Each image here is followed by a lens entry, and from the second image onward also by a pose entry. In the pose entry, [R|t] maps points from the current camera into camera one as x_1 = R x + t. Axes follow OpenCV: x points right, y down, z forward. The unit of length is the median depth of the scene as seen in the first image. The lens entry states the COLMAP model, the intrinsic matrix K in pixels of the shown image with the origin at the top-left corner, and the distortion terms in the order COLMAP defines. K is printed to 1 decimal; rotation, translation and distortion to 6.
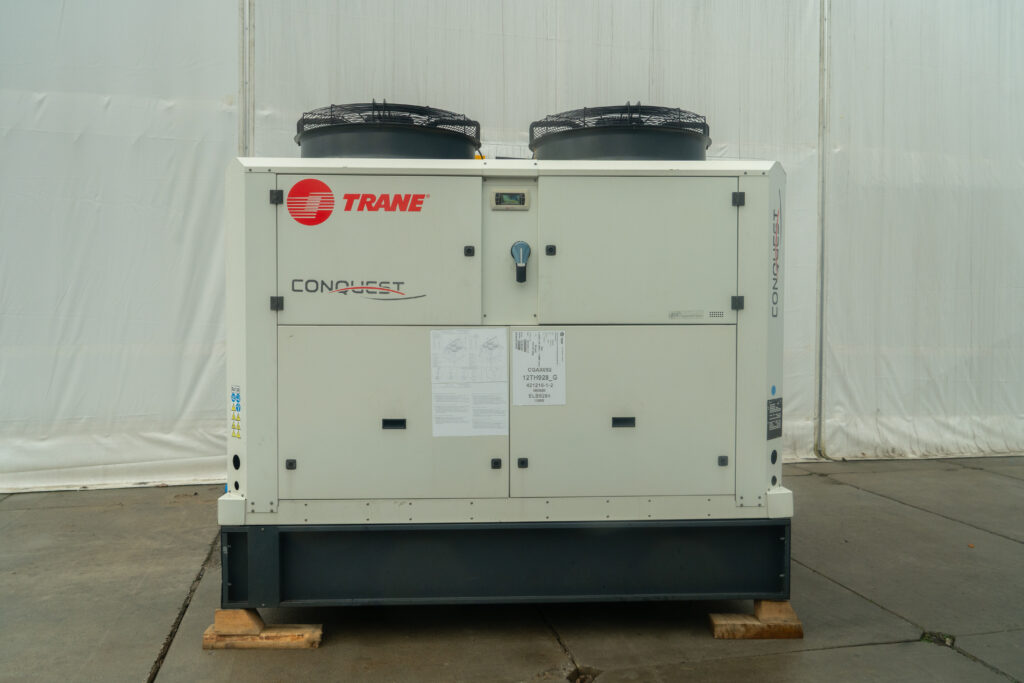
lens RADIAL K [[775.4, 0, 512.0], [0, 775.4, 341.5], [0, 0, 1]] dist [0.005620, 0.002173]
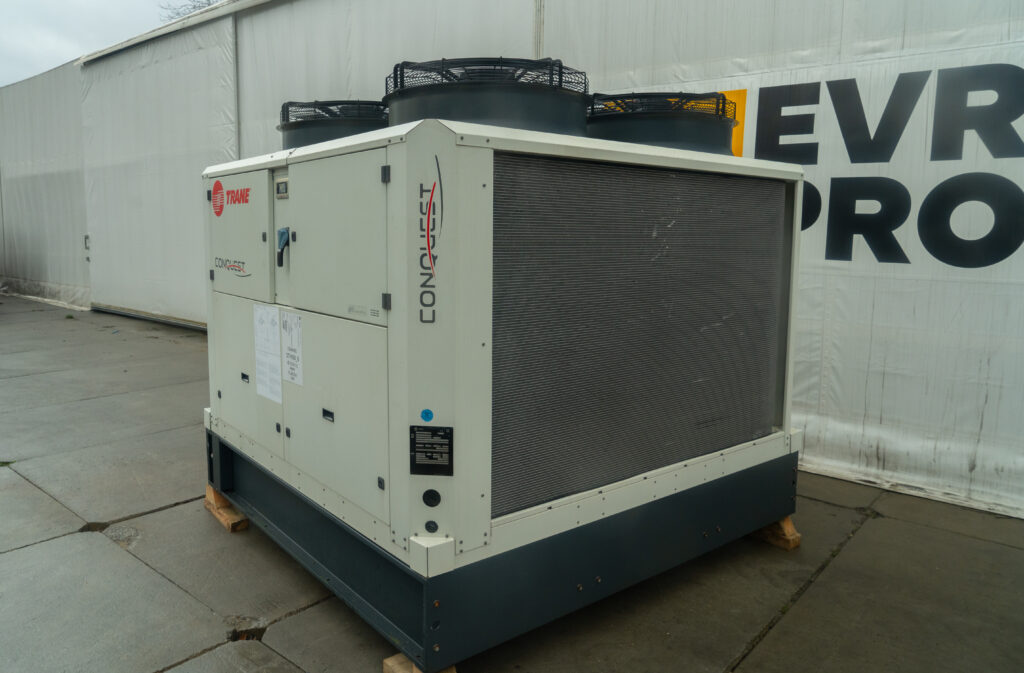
lens RADIAL K [[723.7, 0, 489.3], [0, 723.7, 314.8], [0, 0, 1]] dist [-0.007522, -0.001178]
pose [[0.583037, 0.095854, -0.806771, 0.984472], [-0.032701, 0.994980, 0.094583, -0.112958], [0.811787, -0.028763, 0.583244, 0.645103]]
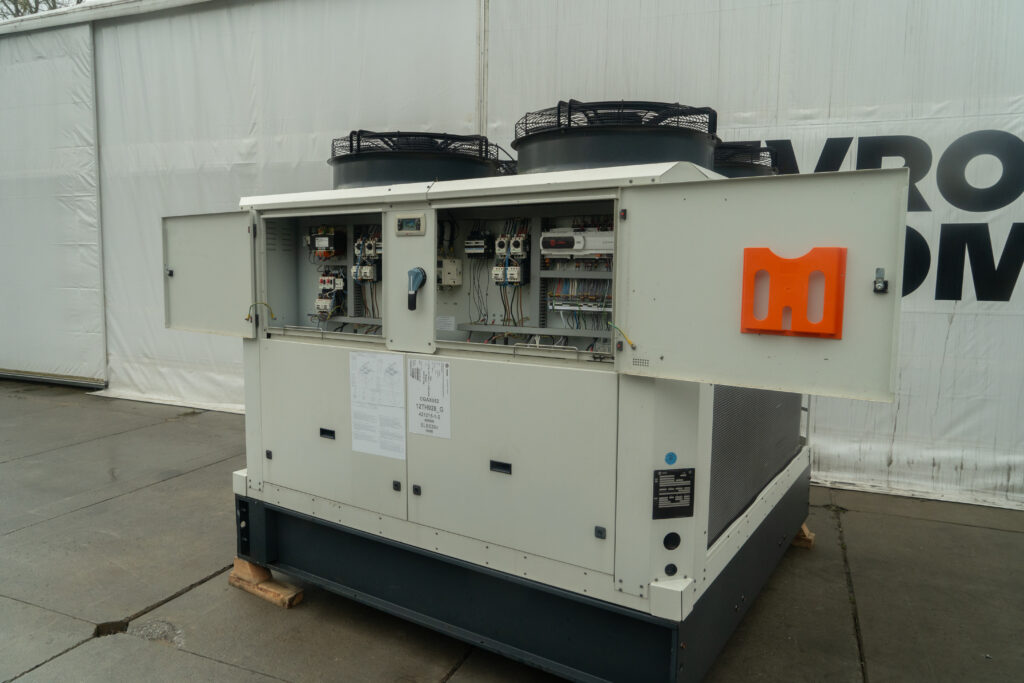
lens RADIAL K [[694.5, 0, 512.0], [0, 694.5, 341.5], [0, 0, 1]] dist [-0.008659, -0.001924]
pose [[0.812568, 0.066382, -0.579074, 0.621969], [-0.026373, 0.996663, 0.077246, -0.107171], [0.582270, -0.047496, 0.811607, 0.355289]]
